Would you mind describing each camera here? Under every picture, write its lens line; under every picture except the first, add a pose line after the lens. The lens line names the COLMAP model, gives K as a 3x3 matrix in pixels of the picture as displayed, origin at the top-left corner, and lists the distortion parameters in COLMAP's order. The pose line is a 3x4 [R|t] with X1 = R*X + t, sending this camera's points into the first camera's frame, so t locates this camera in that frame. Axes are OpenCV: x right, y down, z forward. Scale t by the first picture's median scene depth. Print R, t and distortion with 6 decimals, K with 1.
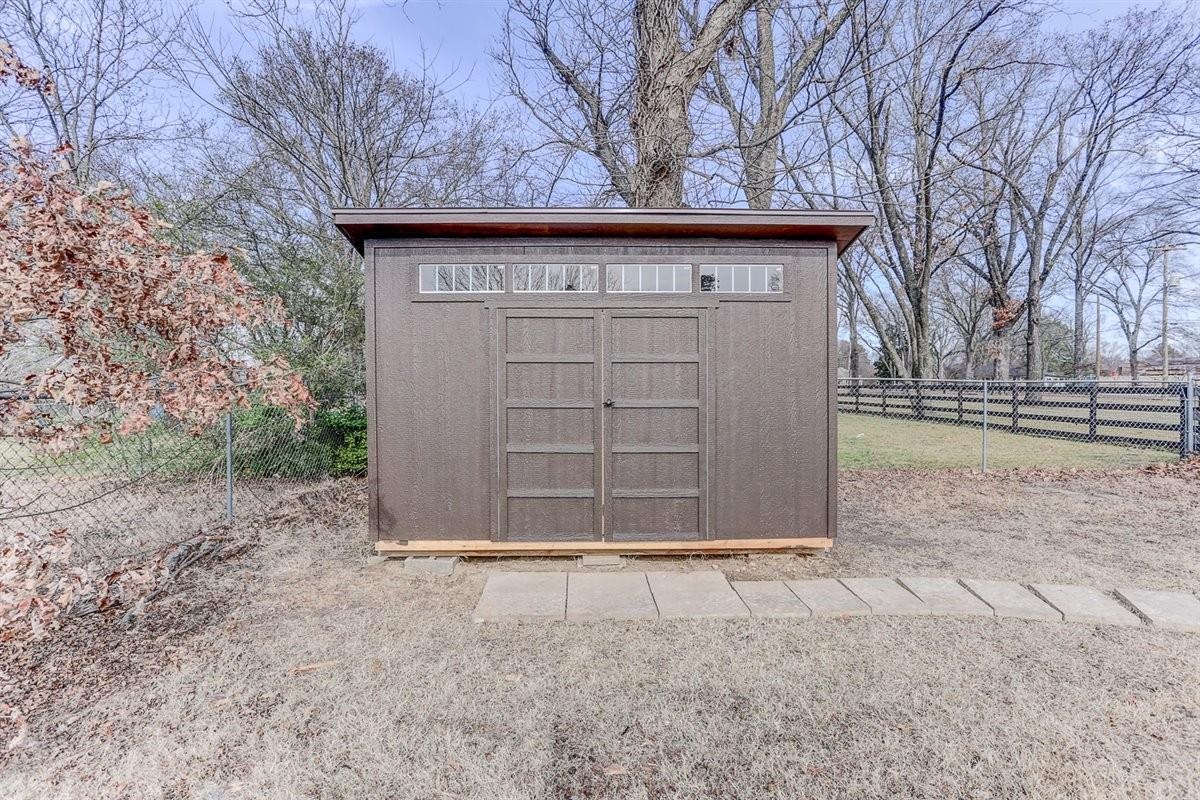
lens RADIAL K [[554.4, 0, 602.3], [0, 554.4, 377.9], [0, 0, 1]] dist [-0.001938, 0.001254]
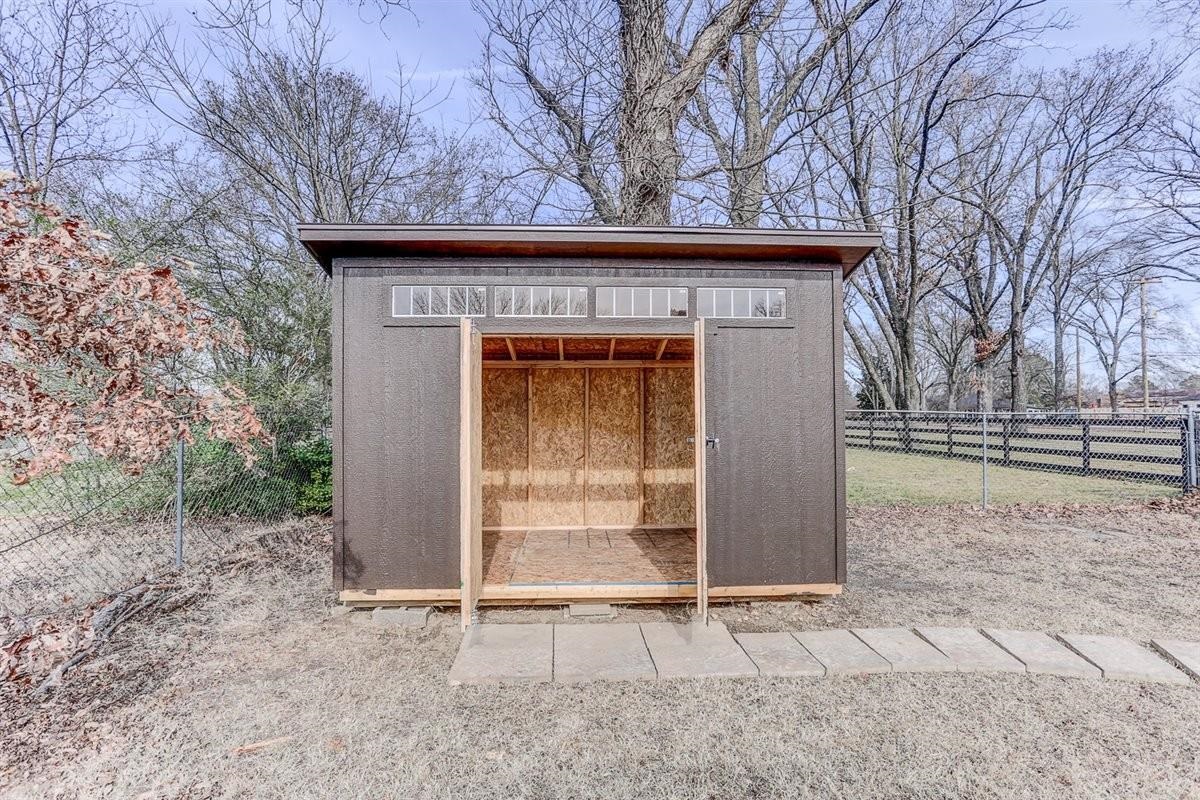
lens RADIAL K [[565.8, 0, 595.1], [0, 565.8, 391.8], [0, 0, 1]] dist [-0.016542, 0.012655]
pose [[0.999709, 0.002021, 0.024035, -0.009850], [-0.001274, 0.999516, -0.031083, 0.000095], [-0.024086, 0.031043, 0.999228, 0.037516]]
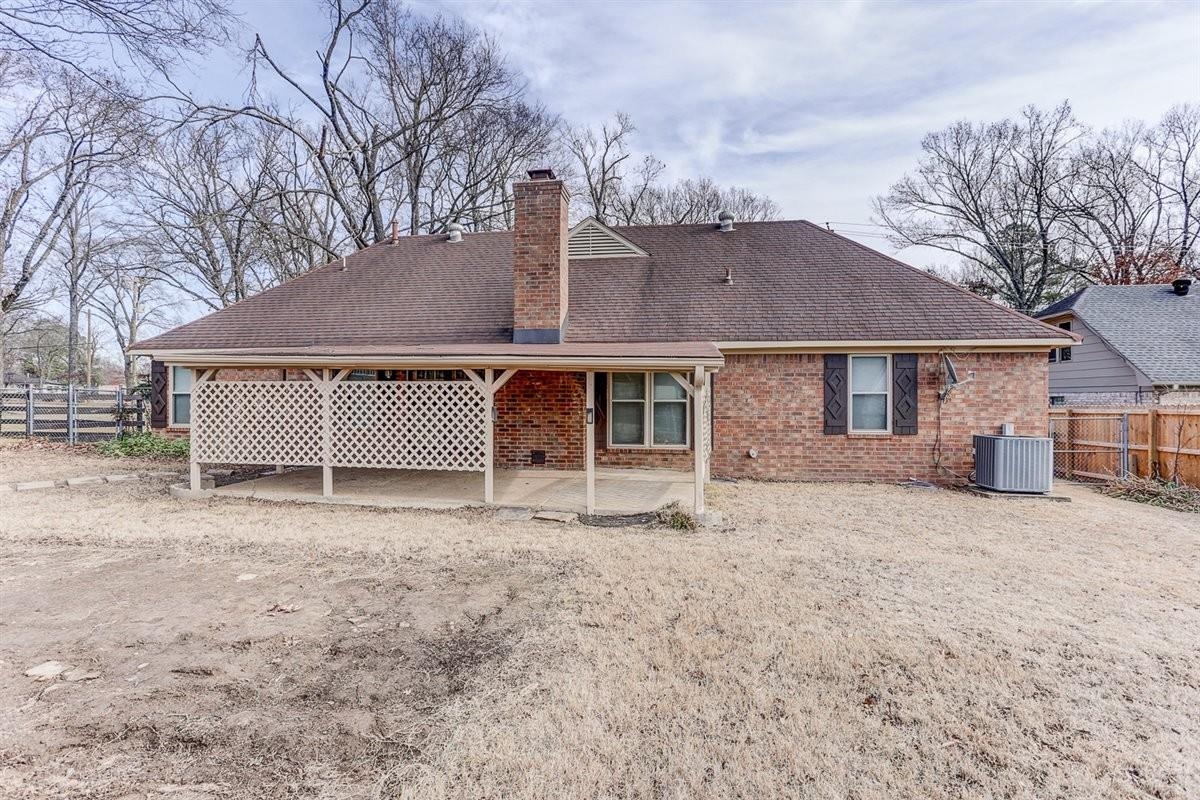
lens RADIAL K [[599.4, 0, 600.0], [0, 599.4, 400.0], [0, 0, 1]] dist [-0.055194, 0.037685]
pose [[0.161982, 0.003544, 0.986787, -0.328897], [-0.025732, 0.999669, 0.000633, -0.009587], [-0.986458, -0.025494, 0.162020, -0.907159]]
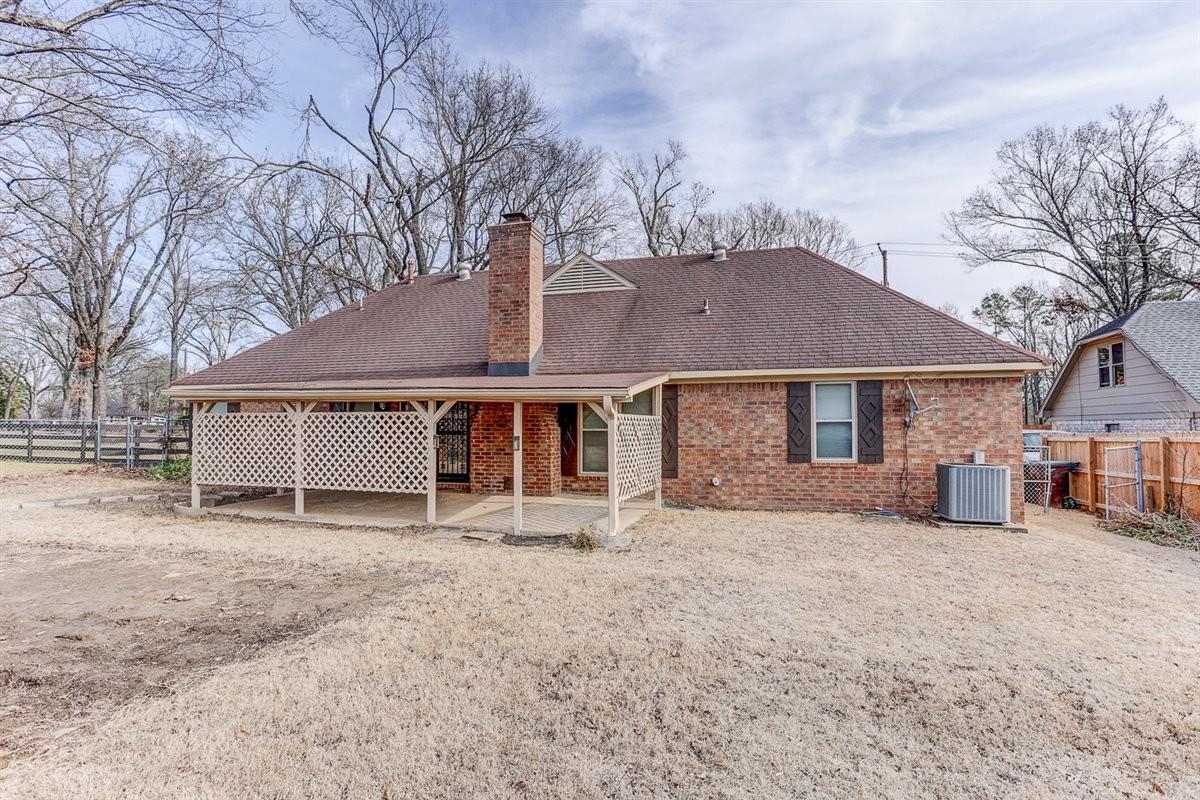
lens RADIAL K [[616.9, 0, 605.7], [0, 616.9, 409.8], [0, 0, 1]] dist [-0.059117, 0.040222]
pose [[0.284147, 0.035124, 0.958137, -0.365990], [-0.022552, 0.999297, -0.029945, -0.012743], [-0.958516, -0.013099, 0.284739, -1.215697]]
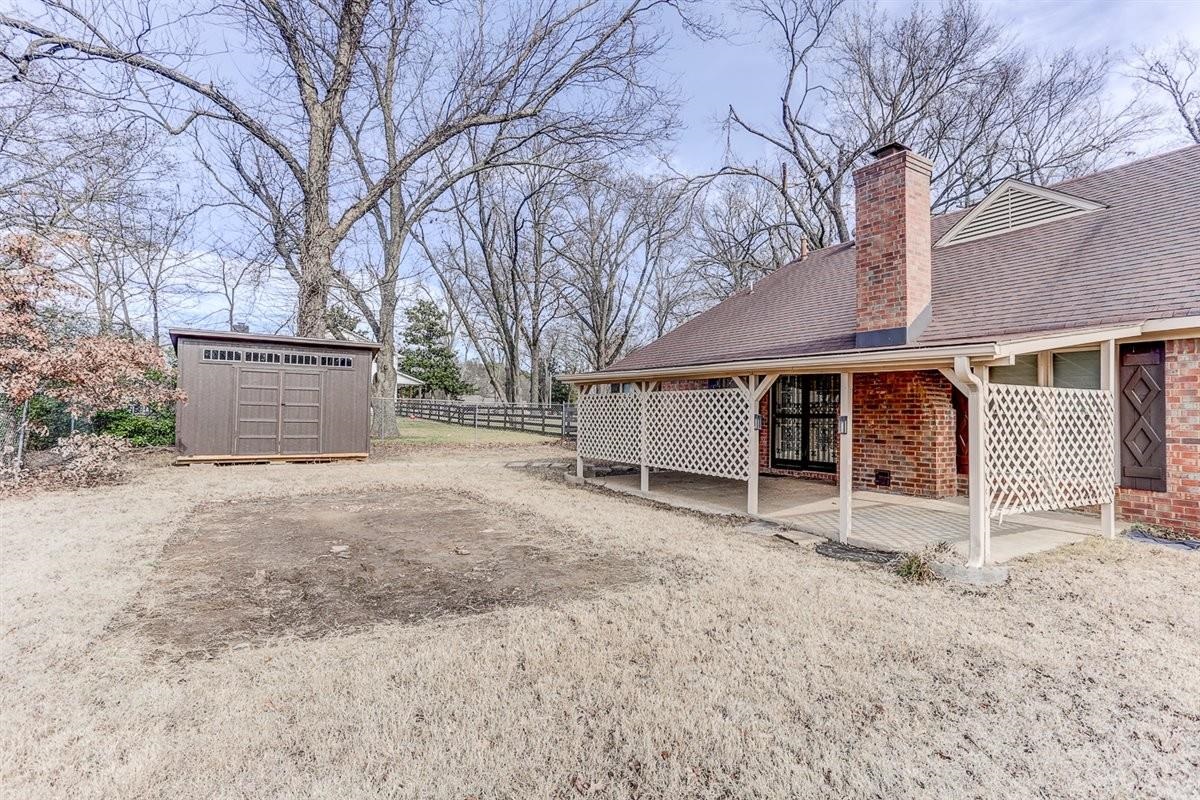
lens RADIAL K [[587.0, 0, 589.1], [0, 587.0, 400.6], [0, 0, 1]] dist [-0.058369, 0.033244]
pose [[0.871426, 0.031342, 0.489525, -0.040908], [-0.031706, 0.999469, -0.007550, 0.001303], [-0.489502, -0.008941, 0.871956, -1.288154]]
